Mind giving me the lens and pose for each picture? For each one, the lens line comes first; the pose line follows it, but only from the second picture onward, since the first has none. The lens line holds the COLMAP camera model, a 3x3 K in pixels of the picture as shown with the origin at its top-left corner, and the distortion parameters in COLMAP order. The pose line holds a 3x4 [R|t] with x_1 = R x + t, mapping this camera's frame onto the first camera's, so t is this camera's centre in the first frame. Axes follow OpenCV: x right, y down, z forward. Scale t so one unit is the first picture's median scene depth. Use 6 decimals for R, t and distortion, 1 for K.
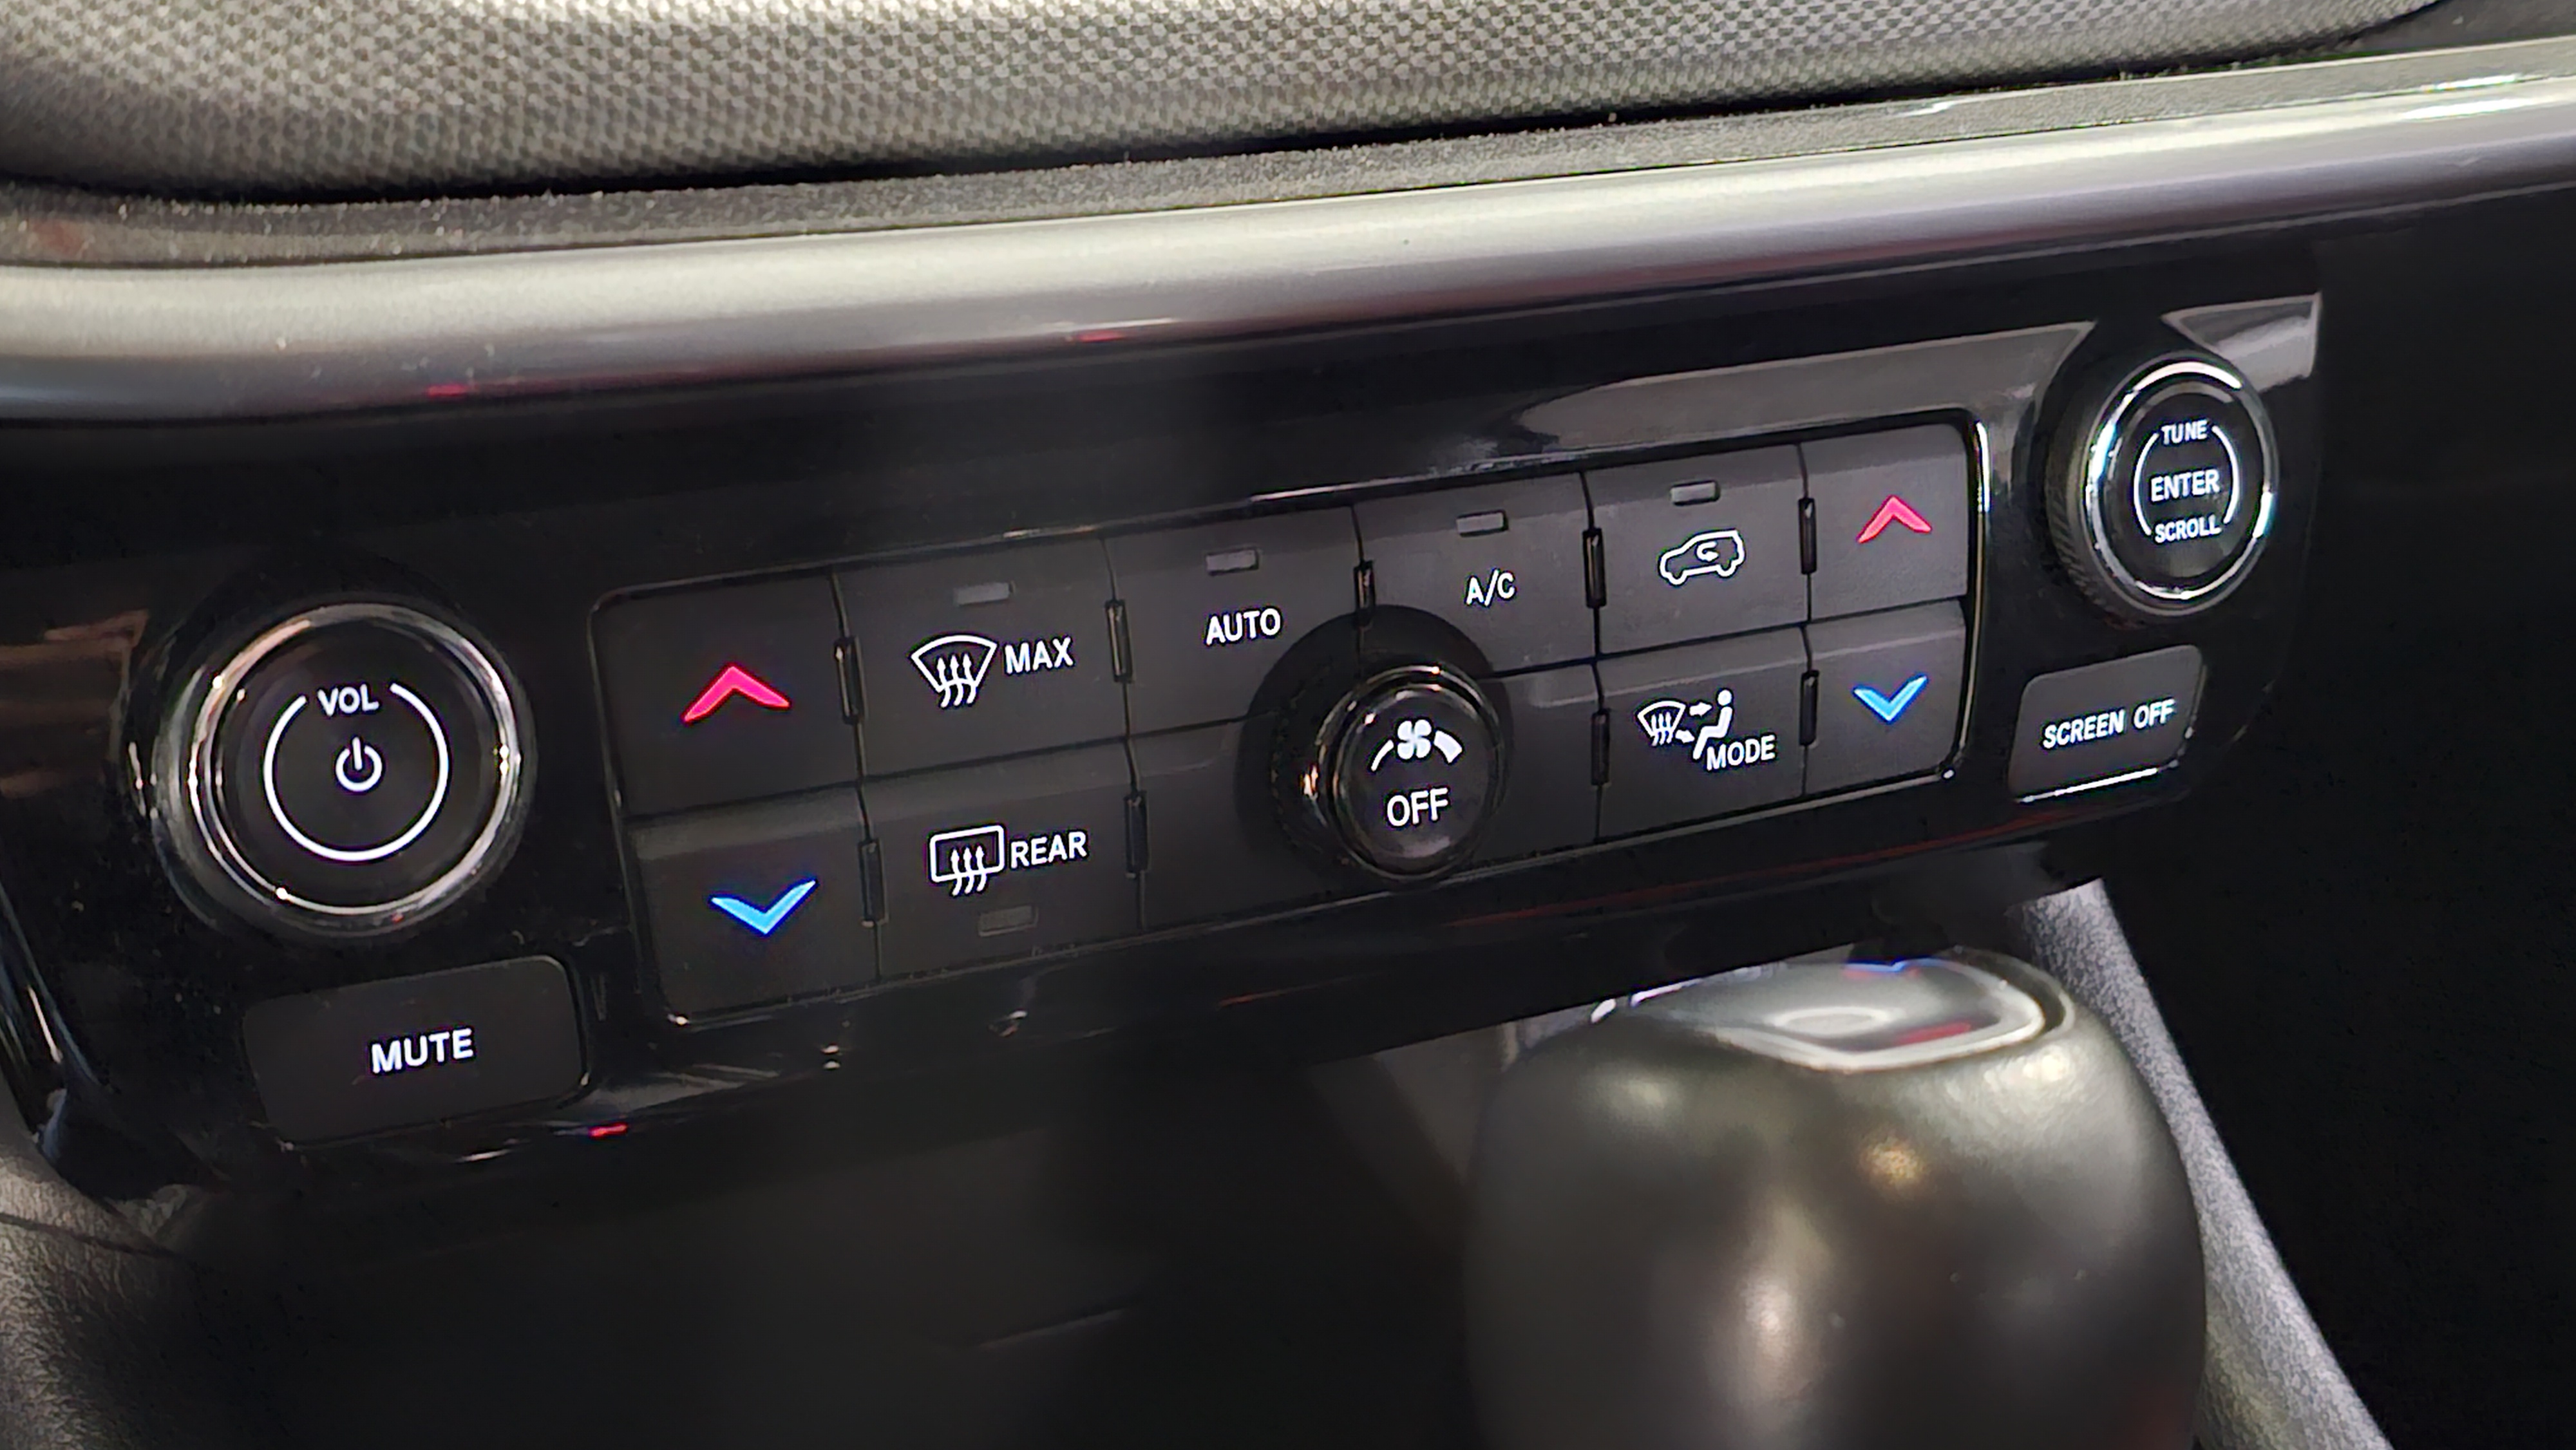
lens RADIAL K [[3394.4, 0, 1287.9], [0, 3394.4, 723.0], [0, 0, 1]] dist [0.204445, -0.586963]
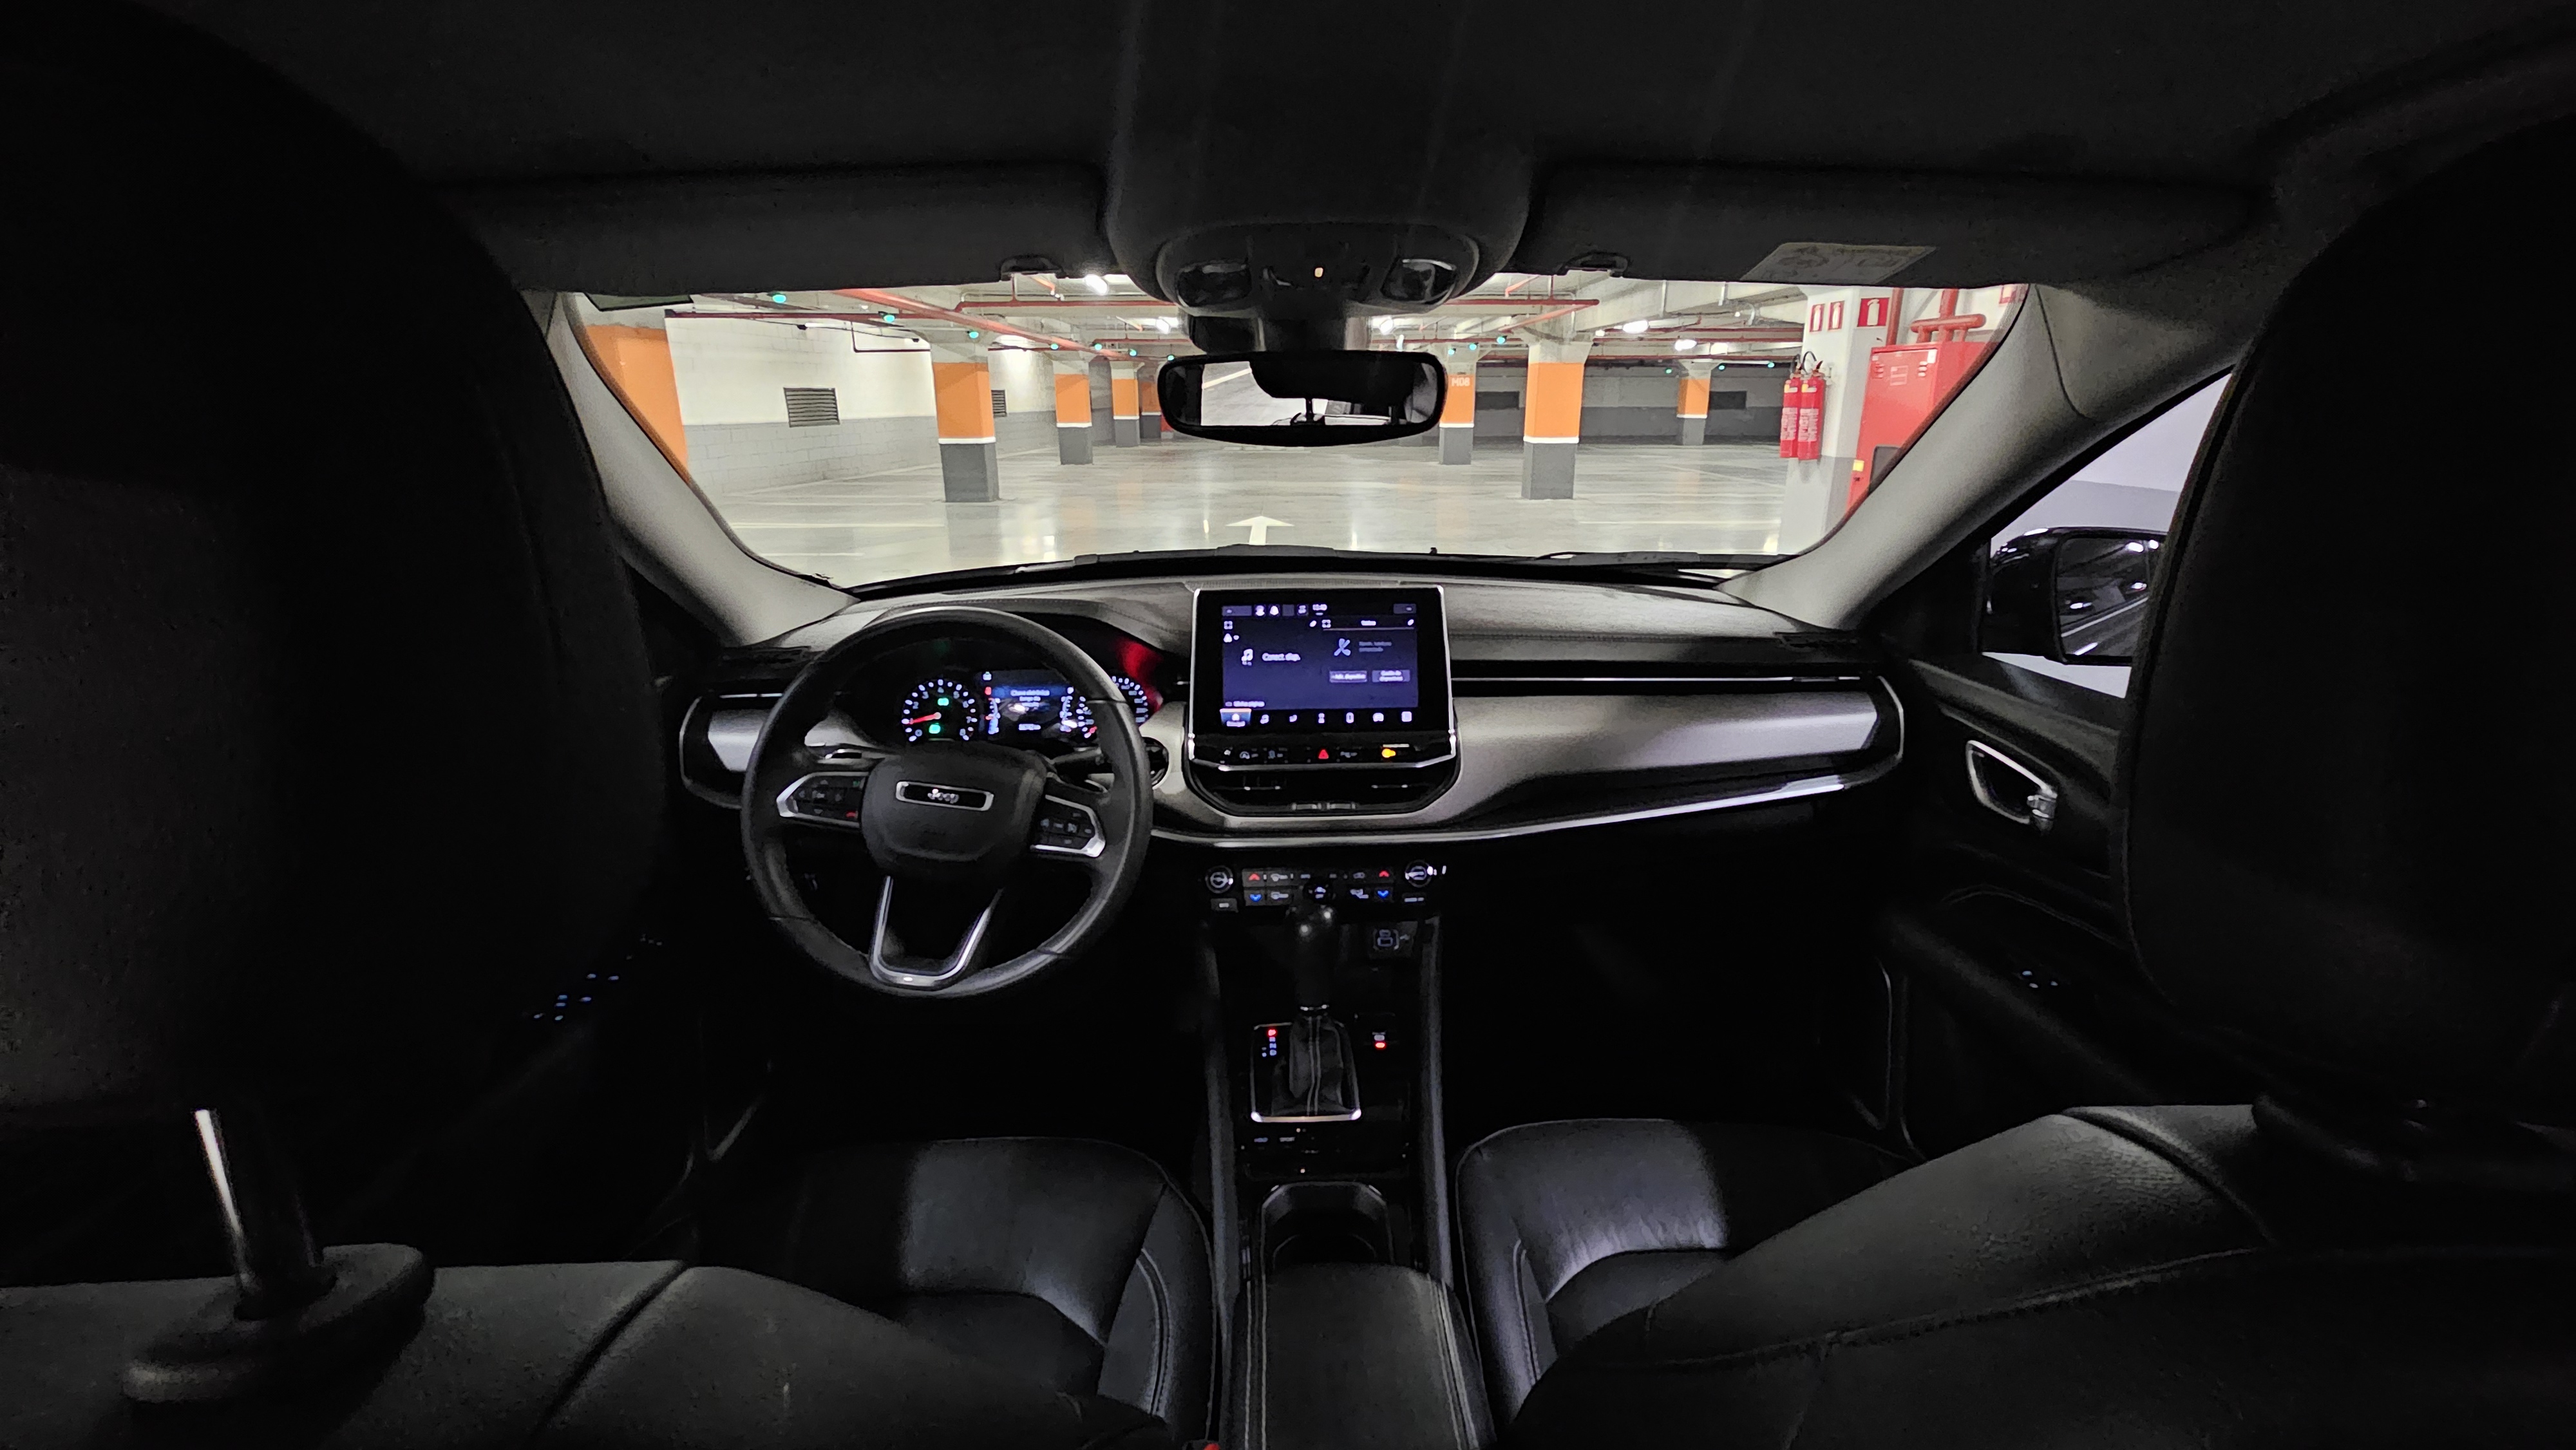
lens RADIAL K [[1051.3, 0, 1292.8], [0, 1051.3, 714.4], [0, 0, 1]] dist [0.000066, 0.000164]
pose [[0.885386, 0.001237, -0.464854, 1.336953], [-0.118487, 0.967568, -0.223100, 0.196172], [0.449502, 0.252609, 0.856818, -1.760772]]
